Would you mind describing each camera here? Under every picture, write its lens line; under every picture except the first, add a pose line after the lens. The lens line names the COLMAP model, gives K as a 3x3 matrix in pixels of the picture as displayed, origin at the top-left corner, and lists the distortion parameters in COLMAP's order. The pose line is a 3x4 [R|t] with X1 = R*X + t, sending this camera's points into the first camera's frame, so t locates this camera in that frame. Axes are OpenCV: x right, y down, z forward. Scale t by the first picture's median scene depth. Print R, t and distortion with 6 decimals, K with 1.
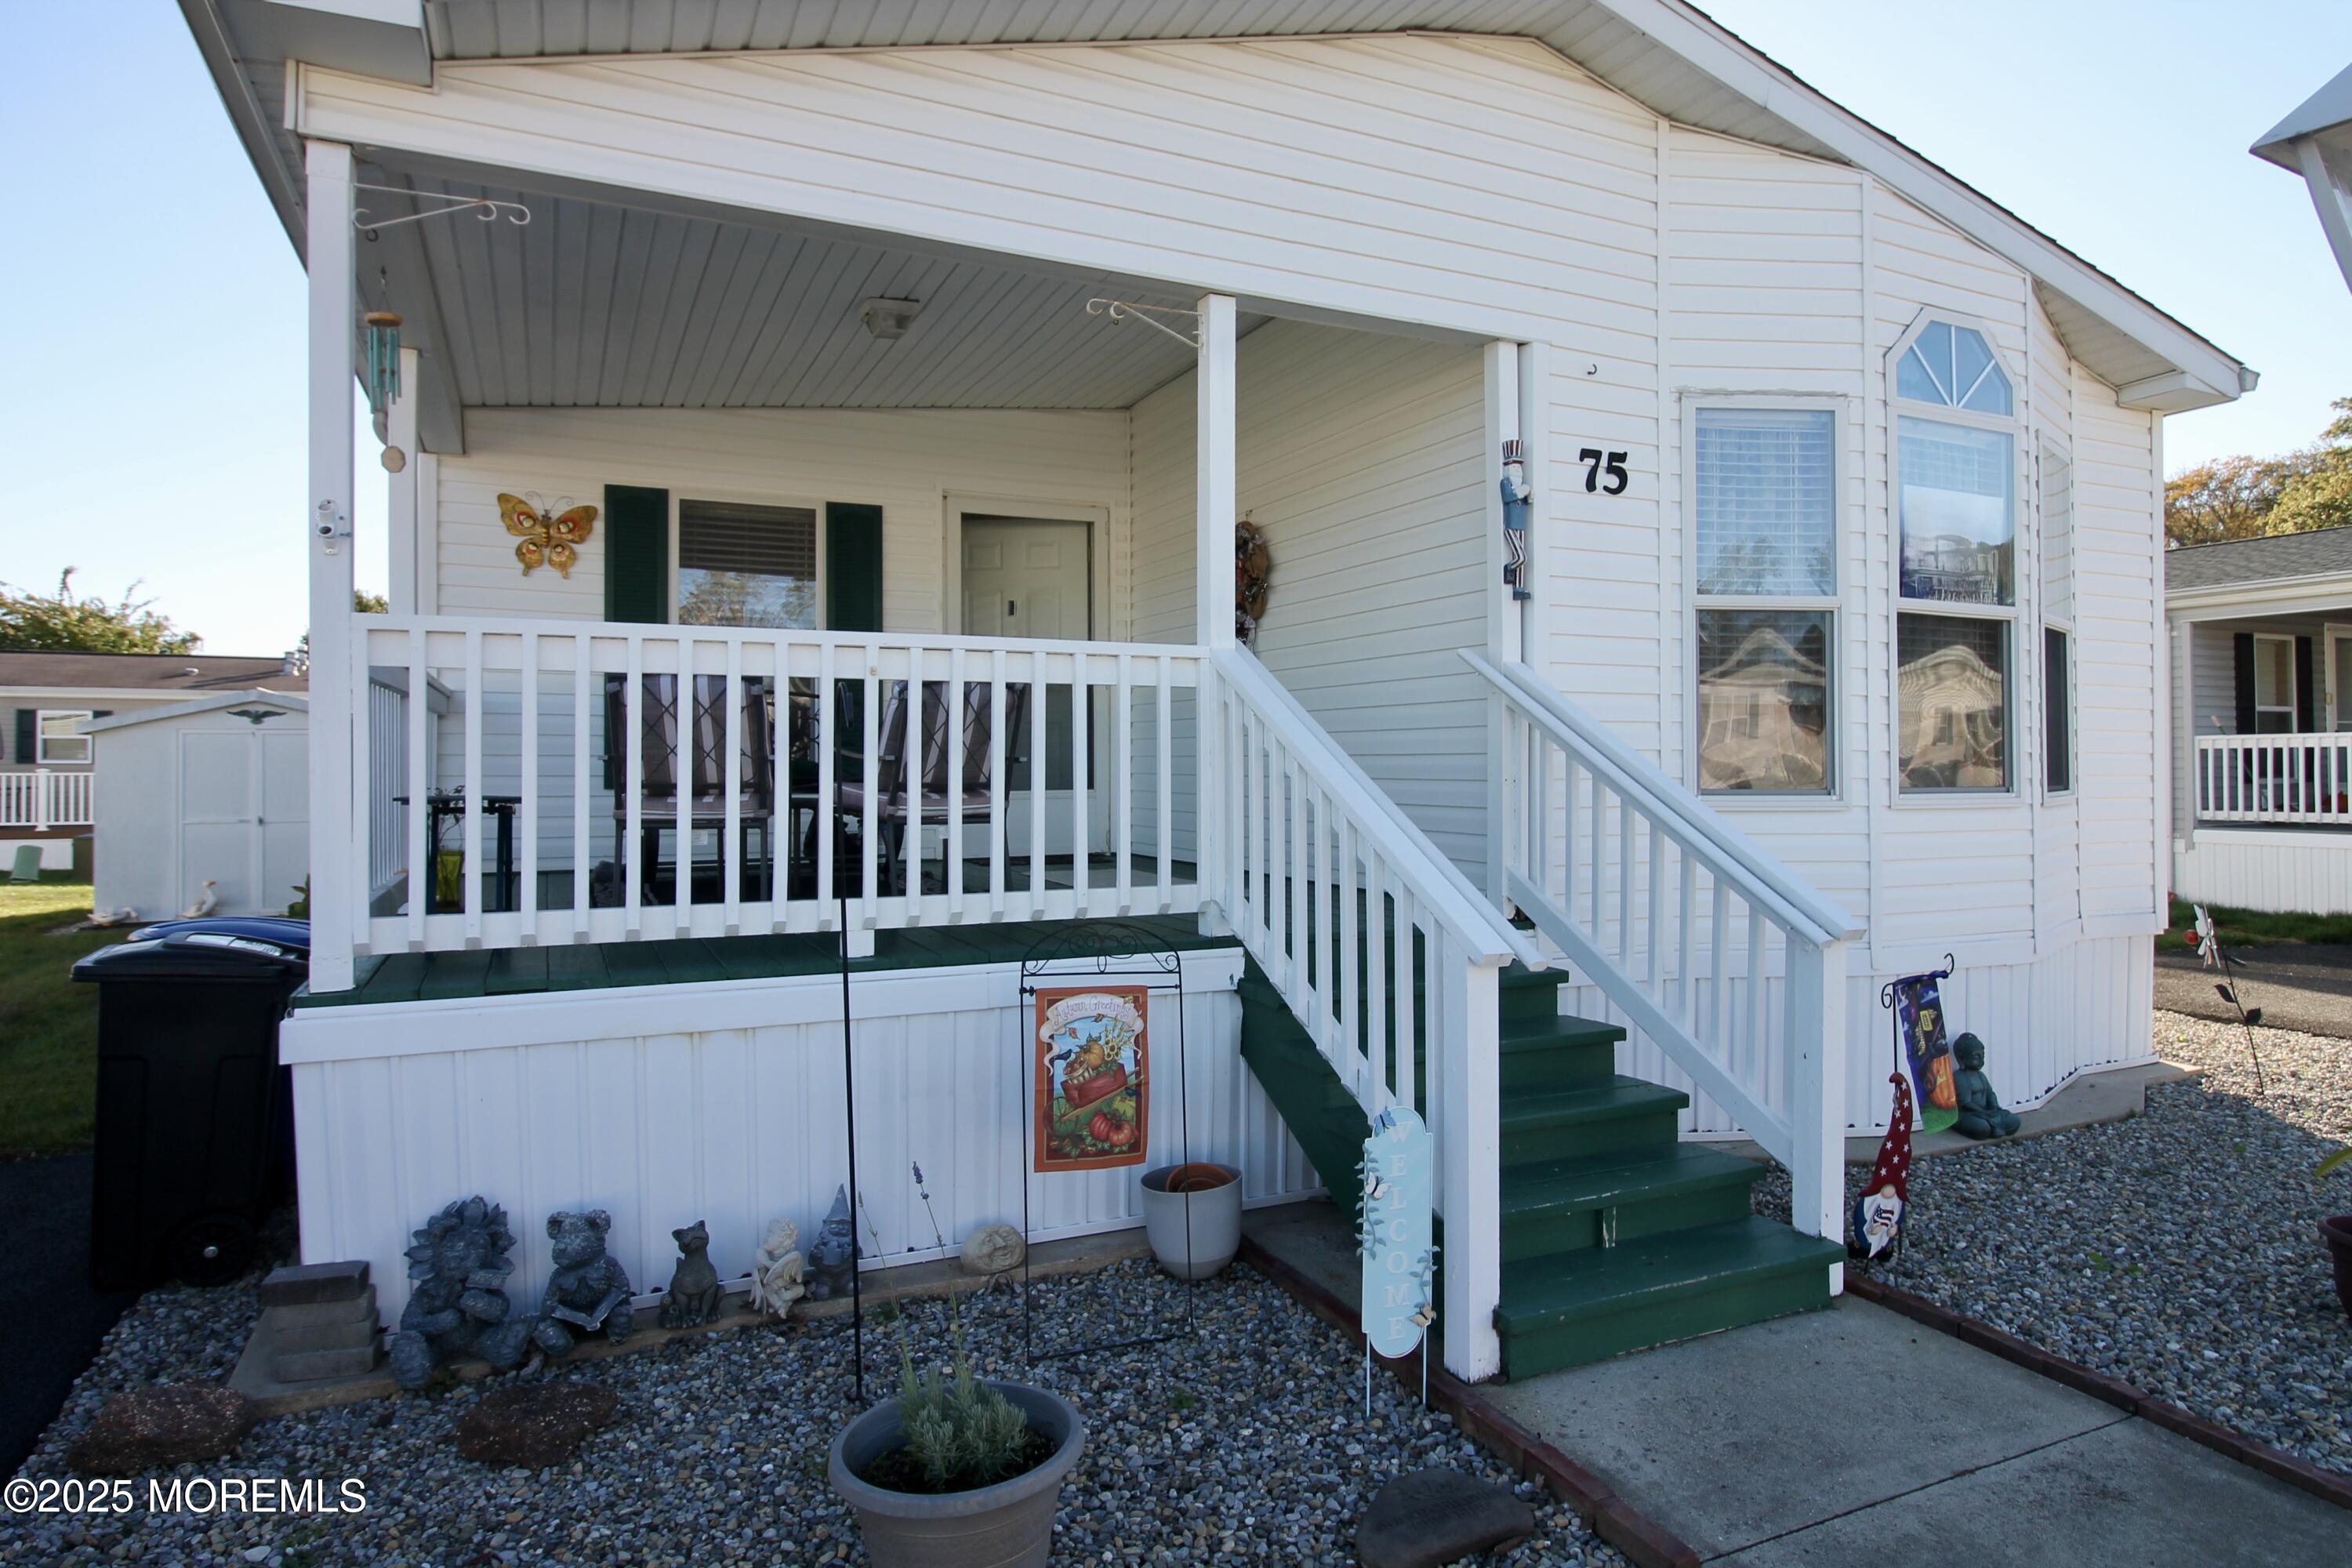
lens RADIAL K [[1347.8, 0, 1178.1], [0, 1347.8, 753.0], [0, 0, 1]] dist [-0.022022, -0.000373]
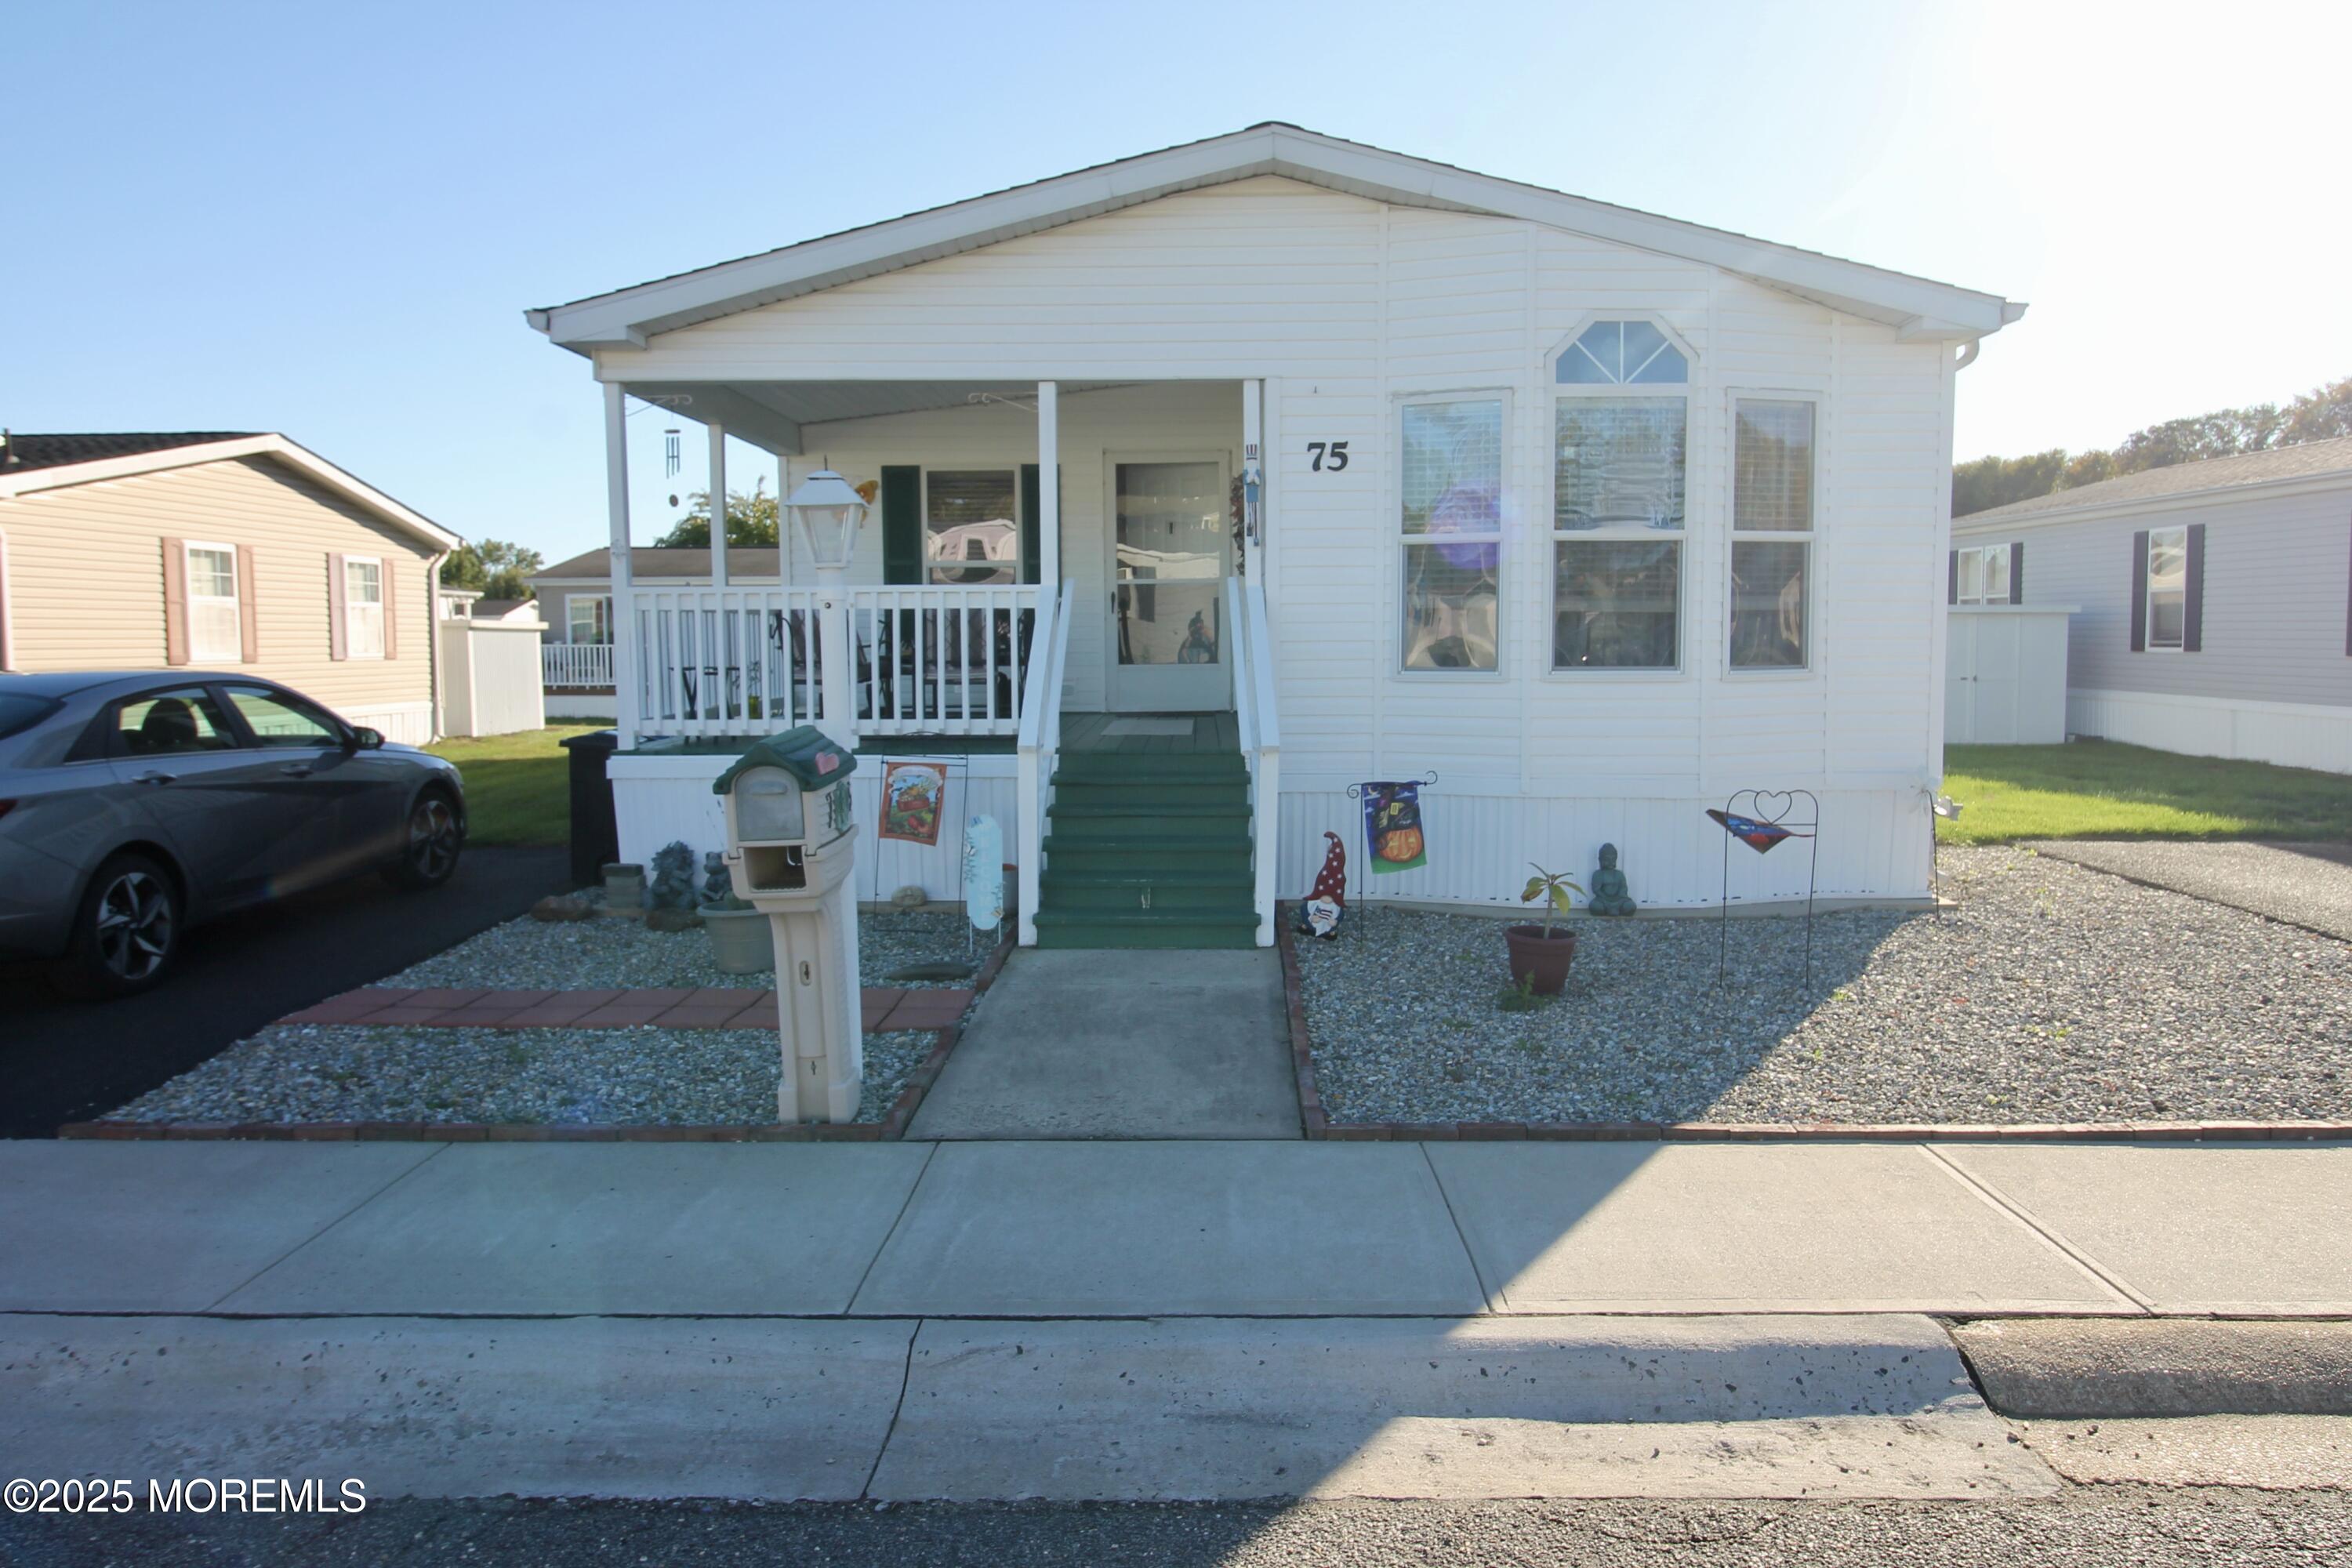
lens RADIAL K [[1486.1, 0, 1181.7], [0, 1486.1, 744.3], [0, 0, 1]] dist [0.000983, 0.000042]
pose [[0.901713, 0.028167, -0.431417, 1.041797], [0.011564, 0.995947, 0.089194, -0.042558], [0.432181, -0.085416, 0.897732, -0.704050]]
